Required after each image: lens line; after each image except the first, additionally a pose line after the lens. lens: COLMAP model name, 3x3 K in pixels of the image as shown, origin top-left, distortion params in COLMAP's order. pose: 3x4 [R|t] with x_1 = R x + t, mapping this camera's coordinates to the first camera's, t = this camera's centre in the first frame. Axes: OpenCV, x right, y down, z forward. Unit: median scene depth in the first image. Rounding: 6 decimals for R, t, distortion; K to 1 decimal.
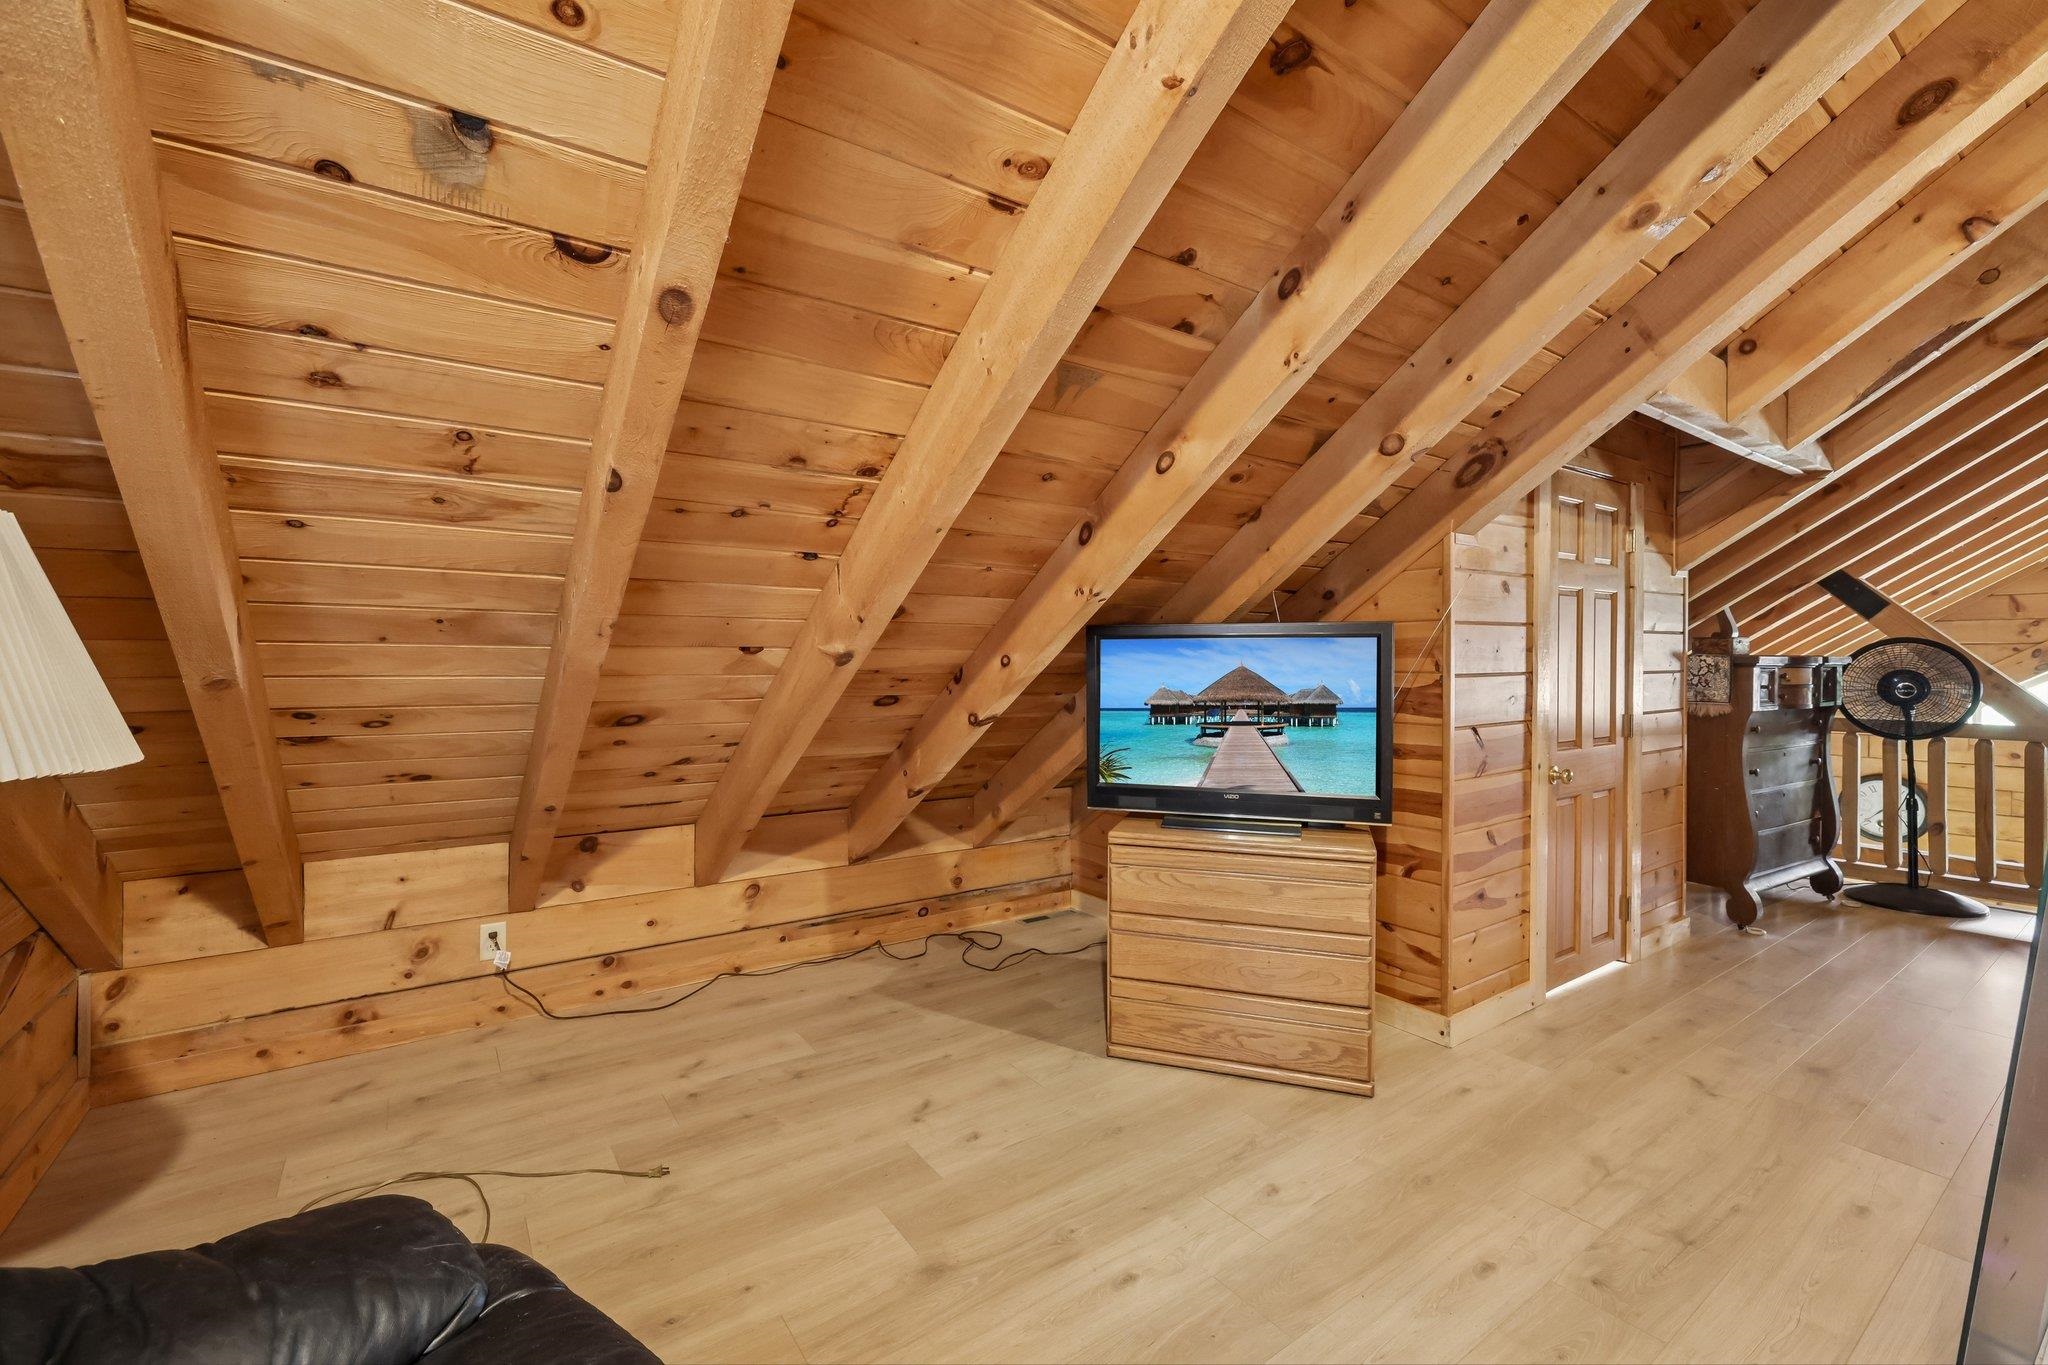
lens RADIAL K [[877.1, 0, 1009.7], [0, 877.1, 666.4], [0, 0, 1]] dist [-0.001646, 0.000714]
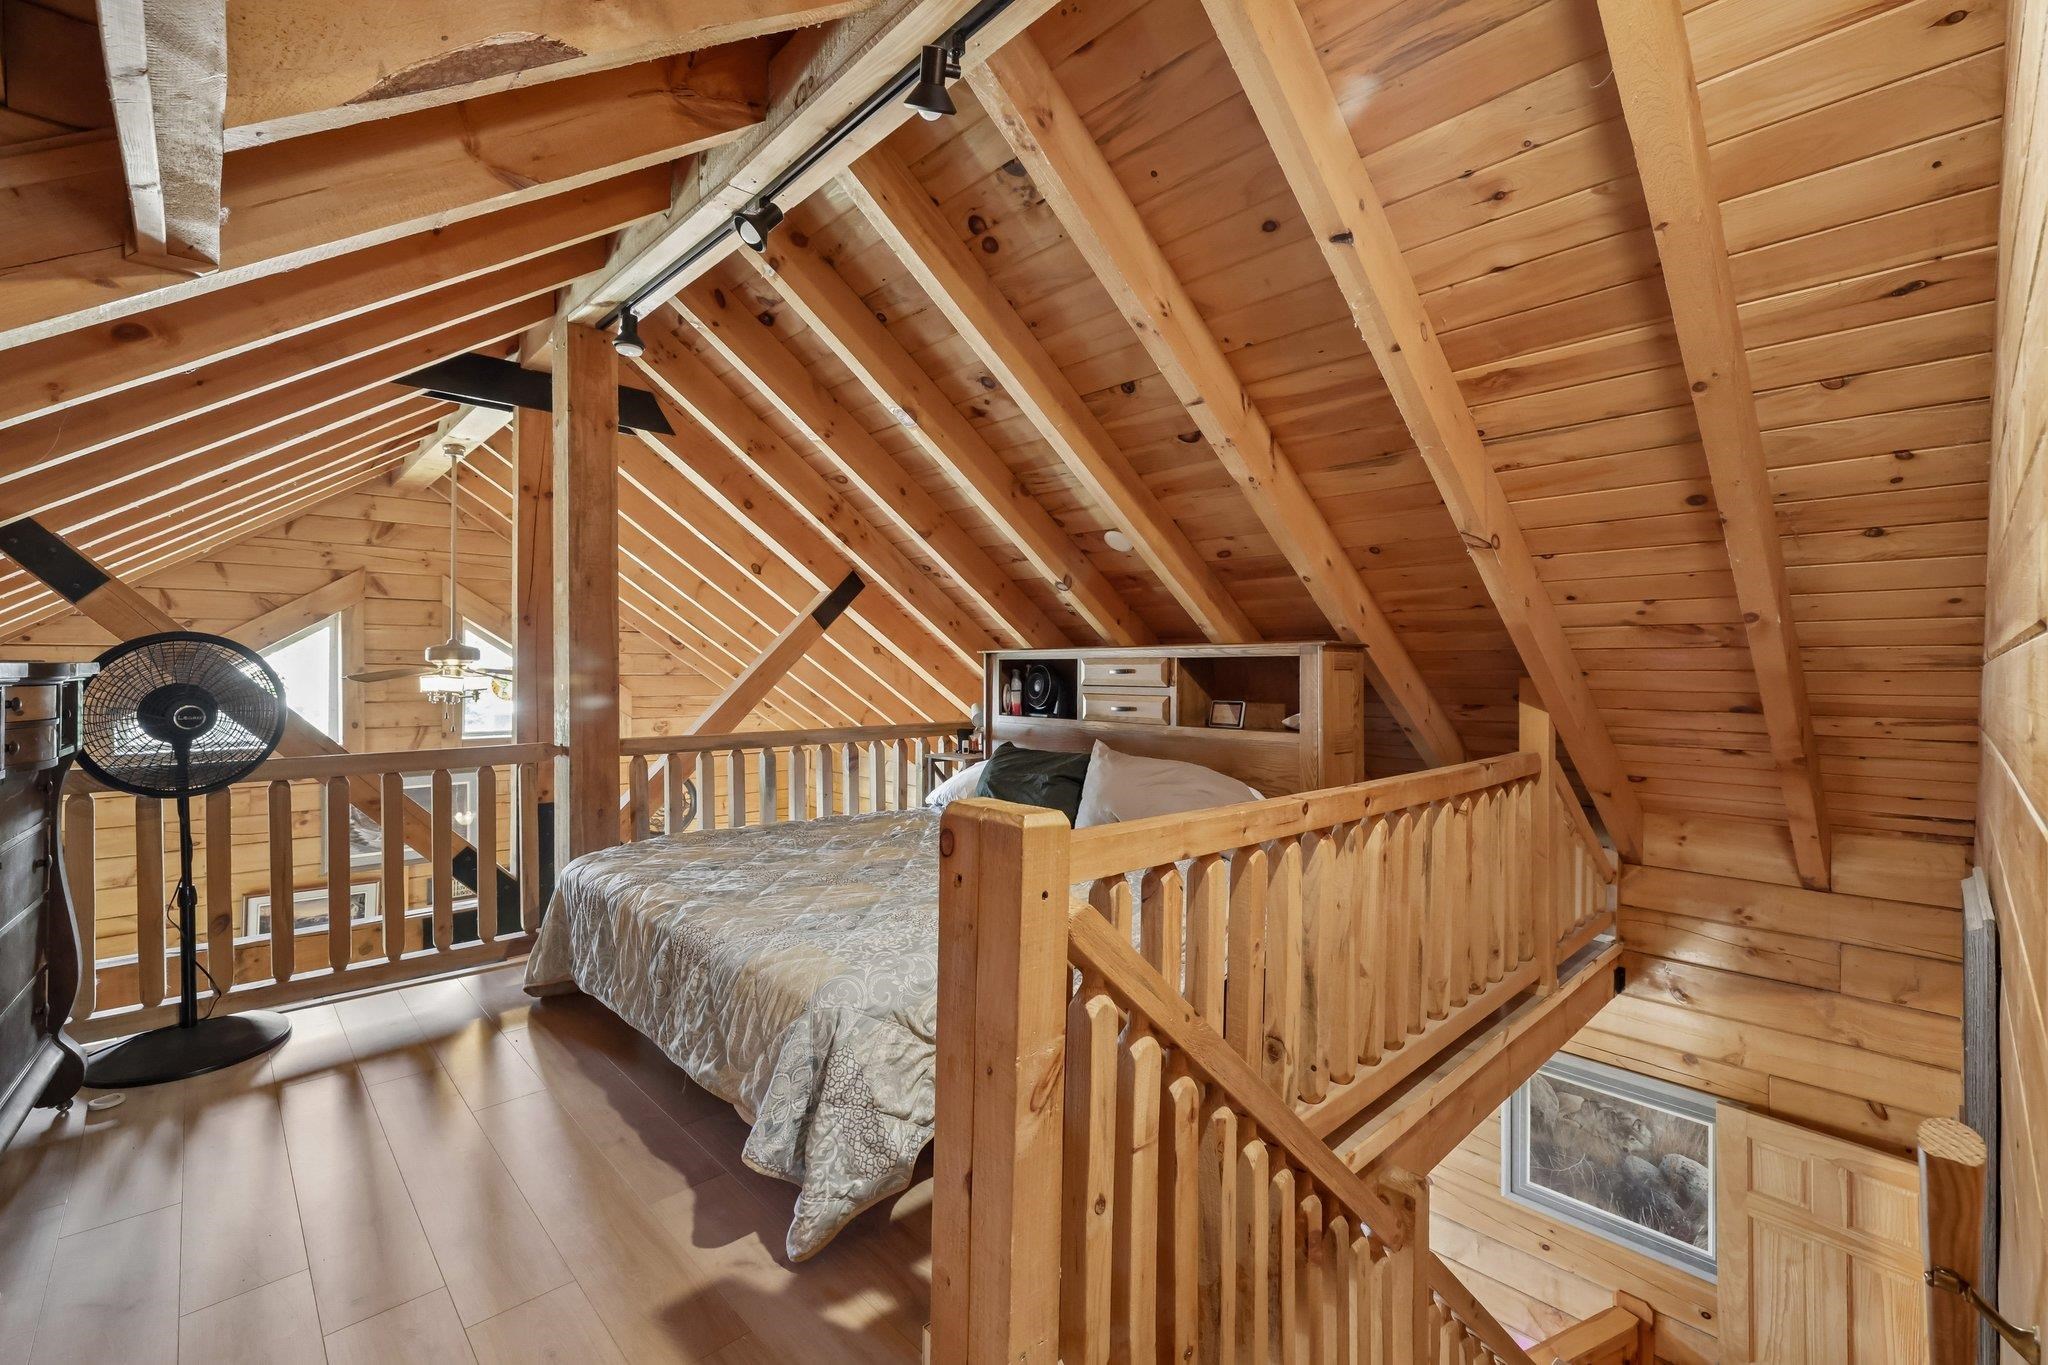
lens RADIAL K [[877.1, 0, 1023.6], [0, 877.1, 672.0], [0, 0, 1]] dist [-0.001646, 0.000714]
pose [[-0.142302, -0.004992, 0.989811, 0.317729], [0.004105, 0.999976, 0.005634, -0.005839], [-0.989815, 0.004865, -0.142278, 0.493365]]
